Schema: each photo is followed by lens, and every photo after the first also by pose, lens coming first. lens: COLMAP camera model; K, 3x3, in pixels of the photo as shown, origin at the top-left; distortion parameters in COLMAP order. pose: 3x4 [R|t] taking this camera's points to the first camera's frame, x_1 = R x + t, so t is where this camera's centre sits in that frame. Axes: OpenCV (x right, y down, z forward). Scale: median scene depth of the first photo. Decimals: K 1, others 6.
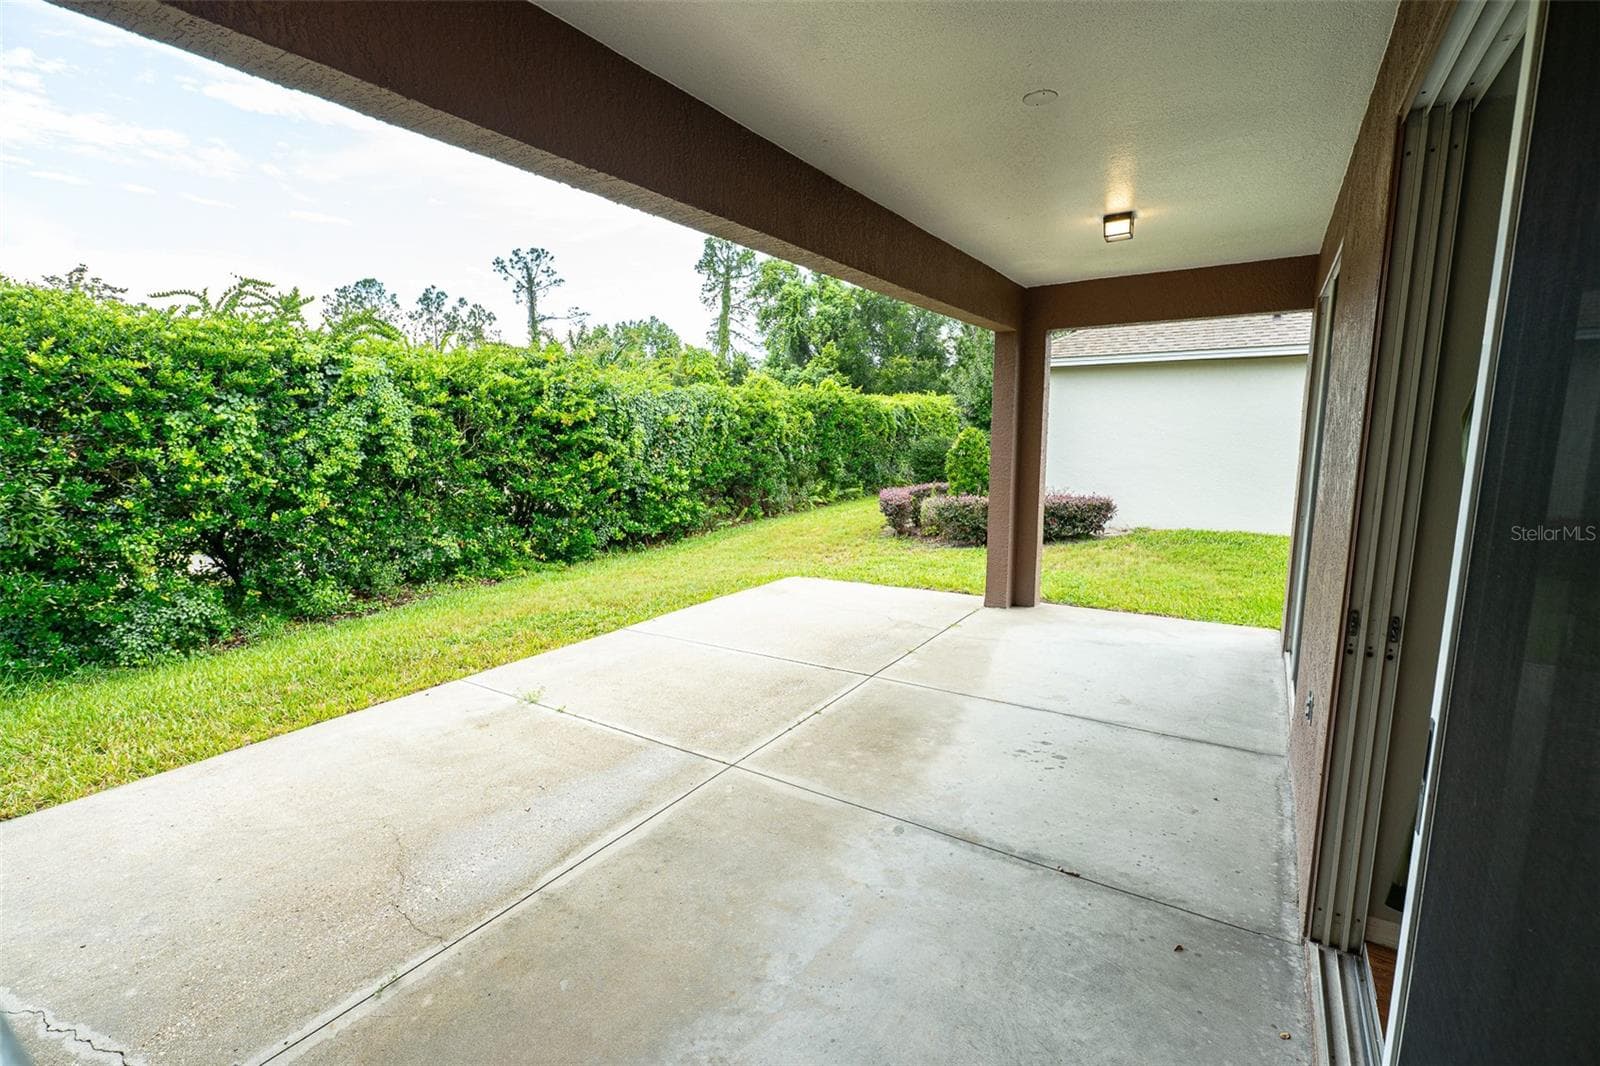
lens RADIAL K [[716.4, 0, 812.2], [0, 716.4, 535.9], [0, 0, 1]] dist [0.000239, 0.000144]
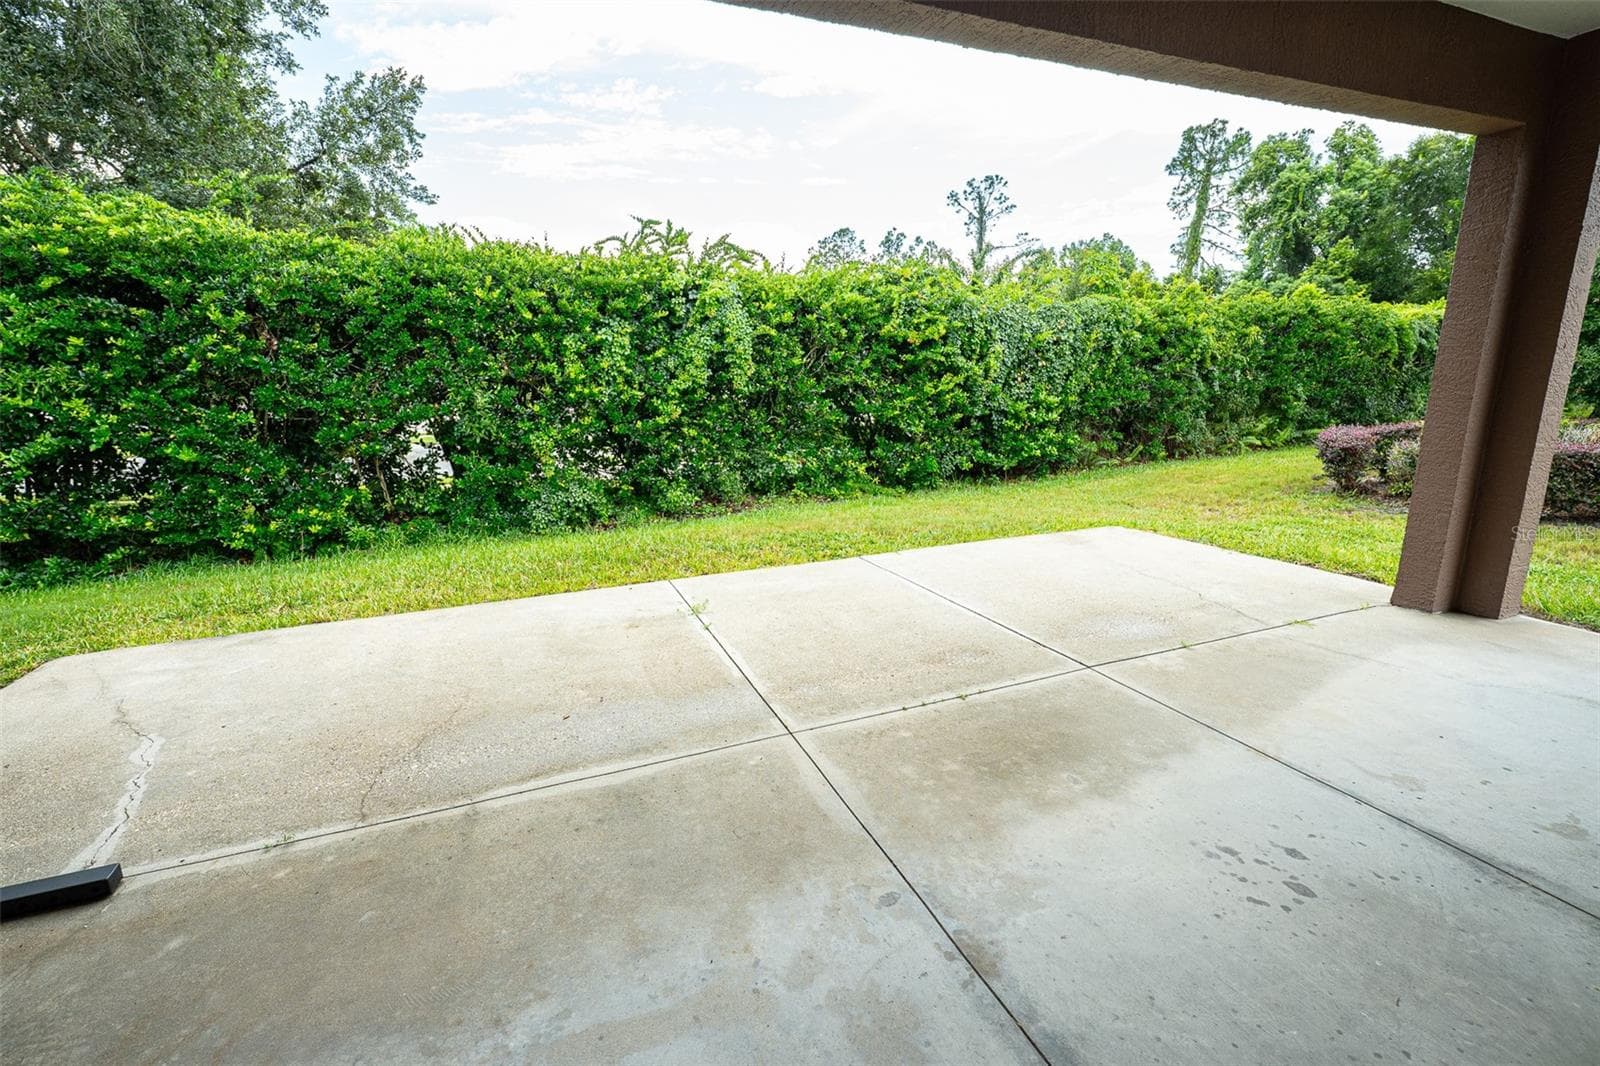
lens RADIAL K [[716.4, 0, 812.2], [0, 716.4, 535.9], [0, 0, 1]] dist [0.000239, 0.000144]
pose [[0.814659, 0.120673, -0.567247, 0.112173], [-0.073037, 0.991673, 0.106069, 0.006408], [0.575323, -0.044979, 0.816689, 0.128495]]
